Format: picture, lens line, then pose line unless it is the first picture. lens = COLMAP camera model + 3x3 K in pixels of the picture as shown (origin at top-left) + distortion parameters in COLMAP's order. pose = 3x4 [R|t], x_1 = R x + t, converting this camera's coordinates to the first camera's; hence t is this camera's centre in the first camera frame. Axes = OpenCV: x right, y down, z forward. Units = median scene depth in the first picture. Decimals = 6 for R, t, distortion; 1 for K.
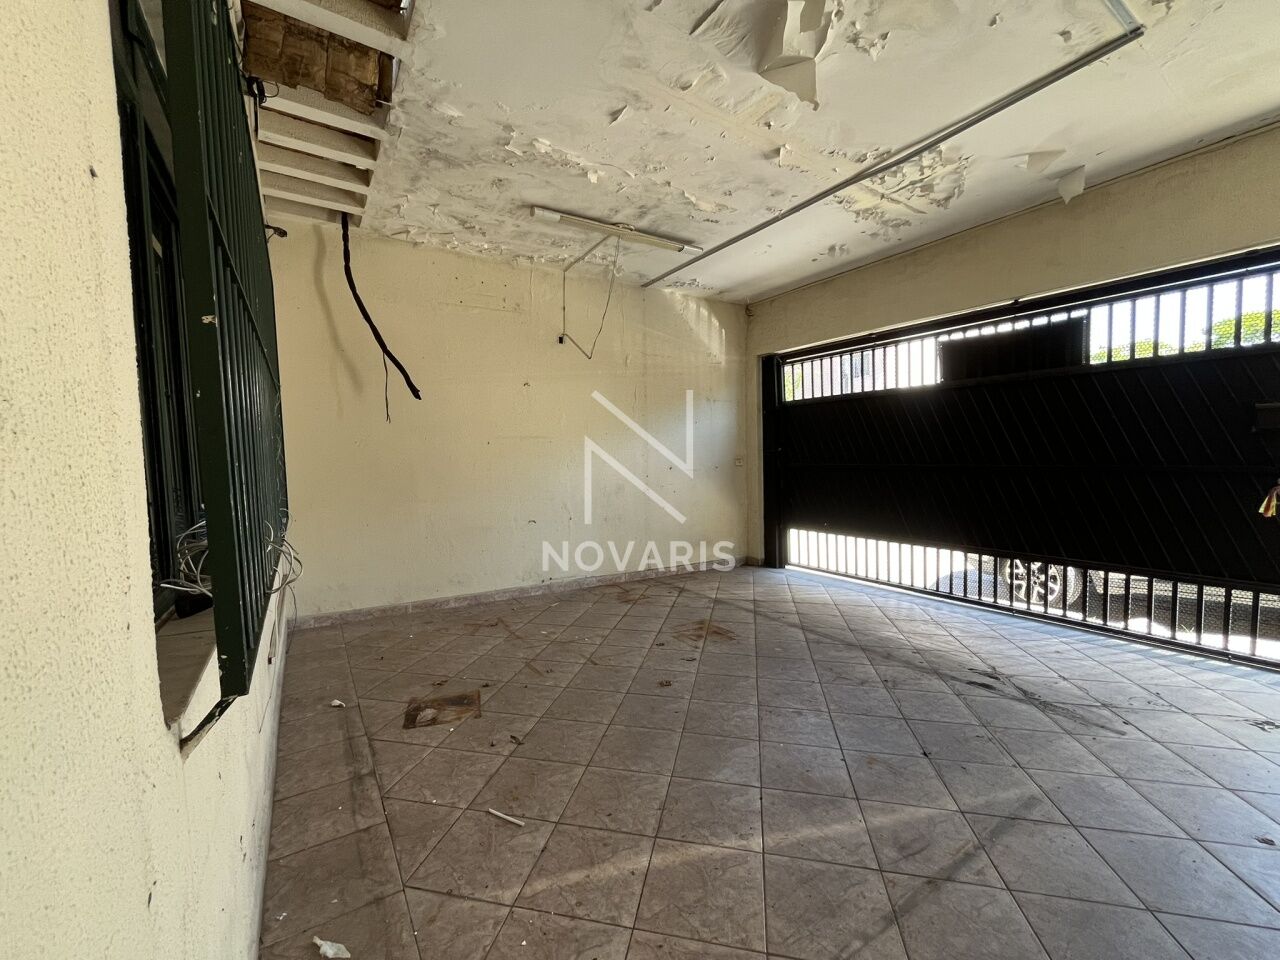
lens RADIAL K [[521.0, 0, 641.9], [0, 521.0, 483.5], [0, 0, 1]] dist [0.000405, -0.000334]
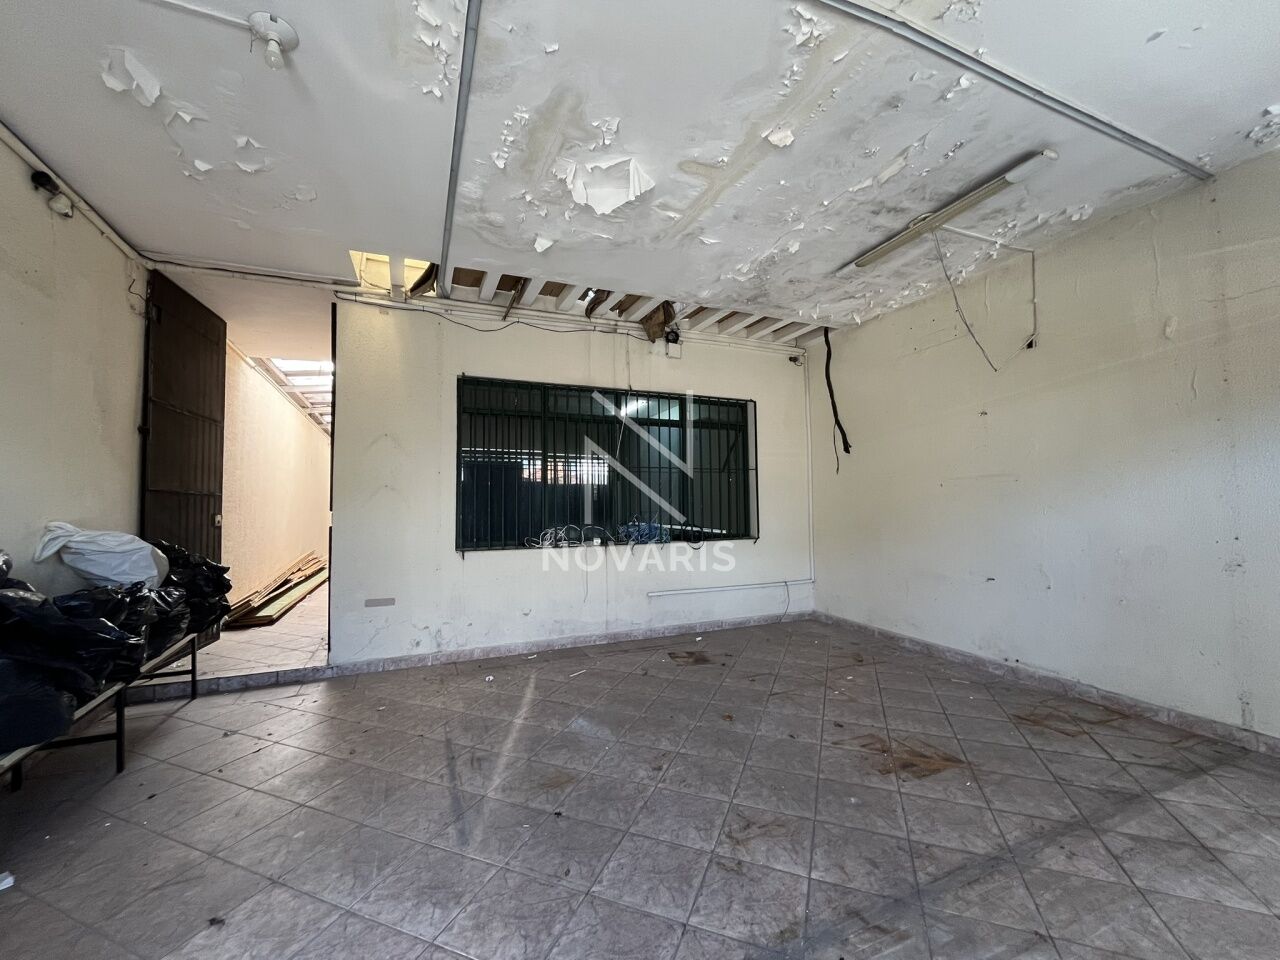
lens RADIAL K [[521.0, 0, 636.3], [0, 521.0, 482.3], [0, 0, 1]] dist [0.000405, -0.000334]
pose [[-0.173667, -0.028108, -0.984403, 0.883949], [-0.032969, 0.999198, -0.022714, -0.053801], [0.984252, 0.028510, -0.174454, 0.761412]]
